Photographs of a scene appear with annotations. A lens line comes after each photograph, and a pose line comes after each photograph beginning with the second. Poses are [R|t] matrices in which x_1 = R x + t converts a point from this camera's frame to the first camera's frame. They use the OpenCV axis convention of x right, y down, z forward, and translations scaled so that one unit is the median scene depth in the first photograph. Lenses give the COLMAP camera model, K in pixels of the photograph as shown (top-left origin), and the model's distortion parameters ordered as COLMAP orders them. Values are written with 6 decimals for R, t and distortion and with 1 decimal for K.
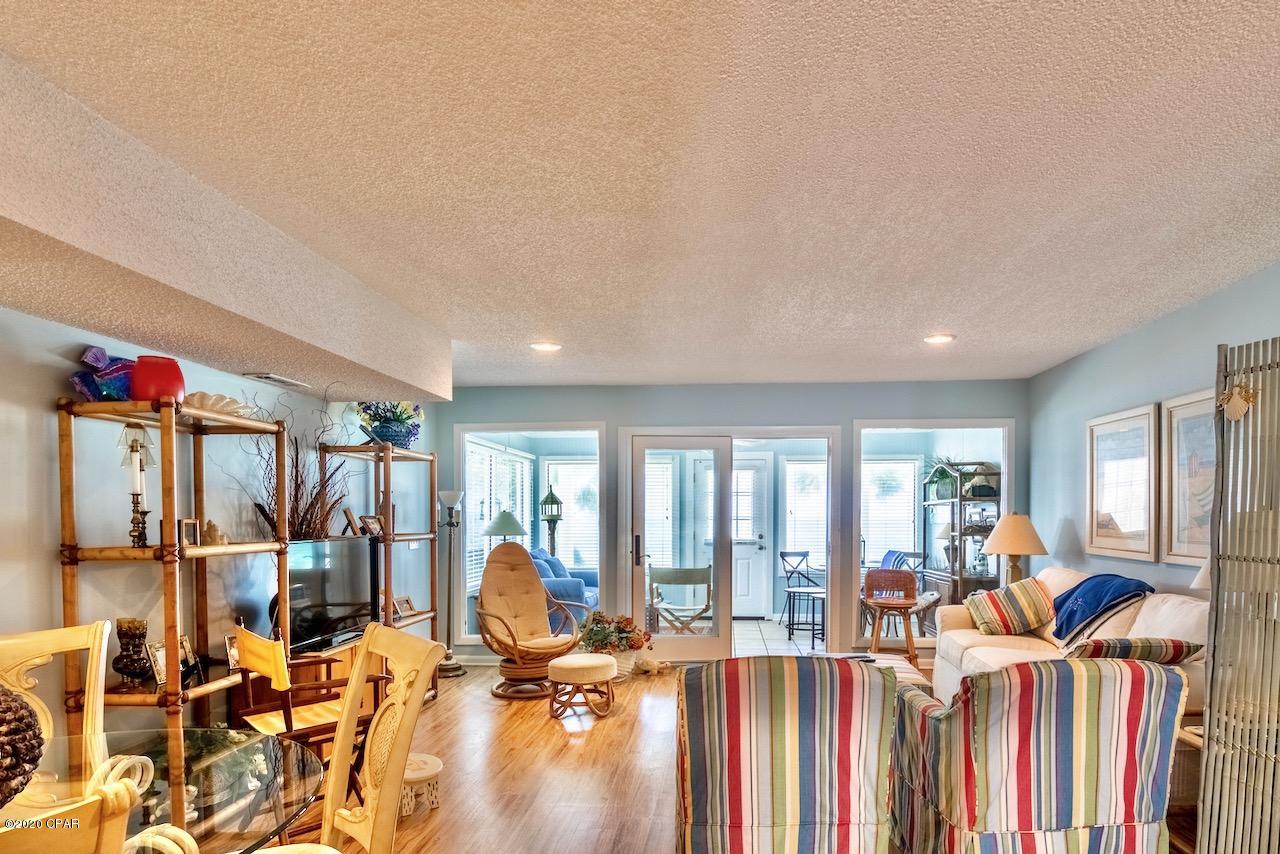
lens RADIAL K [[605.2, 0, 656.8], [0, 605.2, 519.3], [0, 0, 1]] dist [-0.012367, -0.000235]
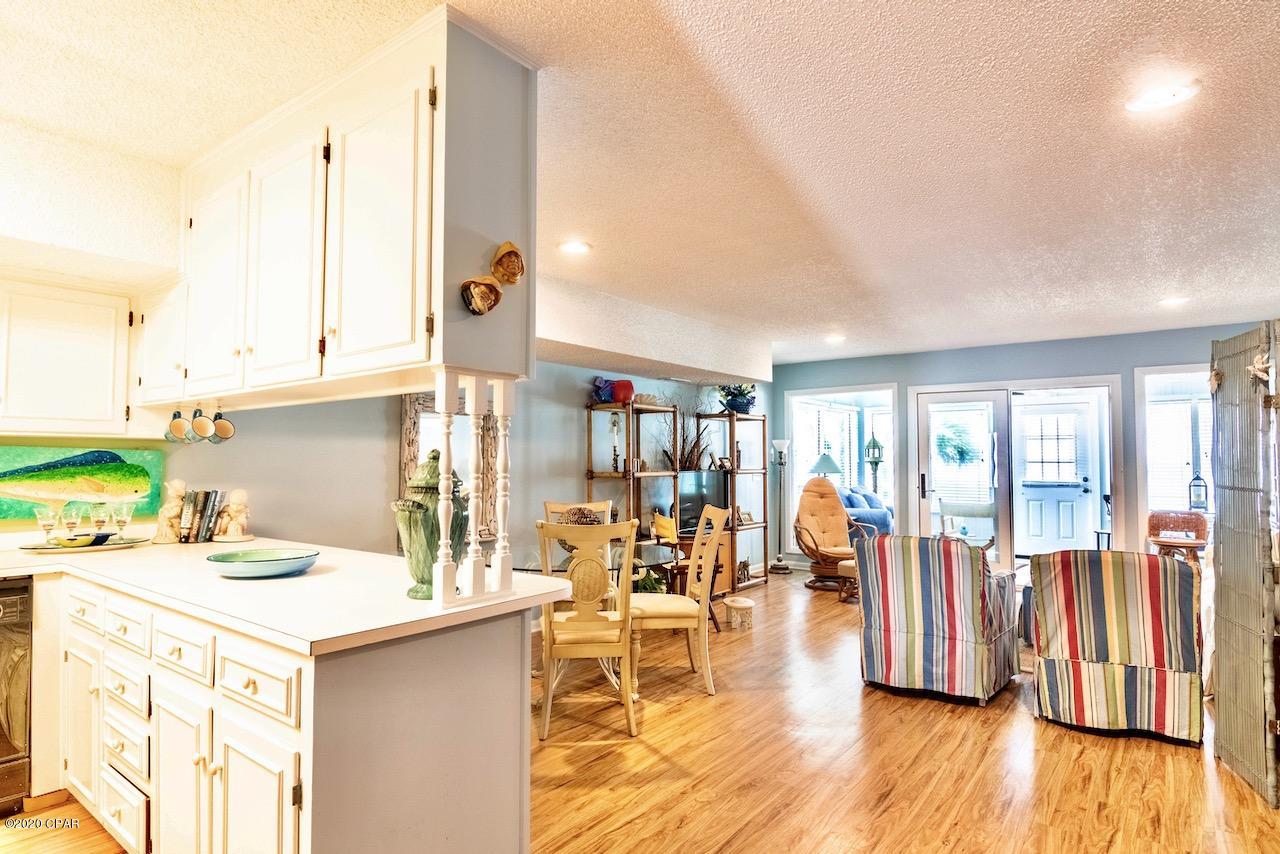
lens RADIAL K [[687.4, 0, 640.0], [0, 687.4, 427.0], [0, 0, 1]] dist [-0.001726, -0.000366]
pose [[0.814052, -0.023674, -0.580309, 0.448401], [-0.006567, 0.998730, -0.049956, 0.006979], [0.580755, 0.044478, 0.812863, -0.681375]]
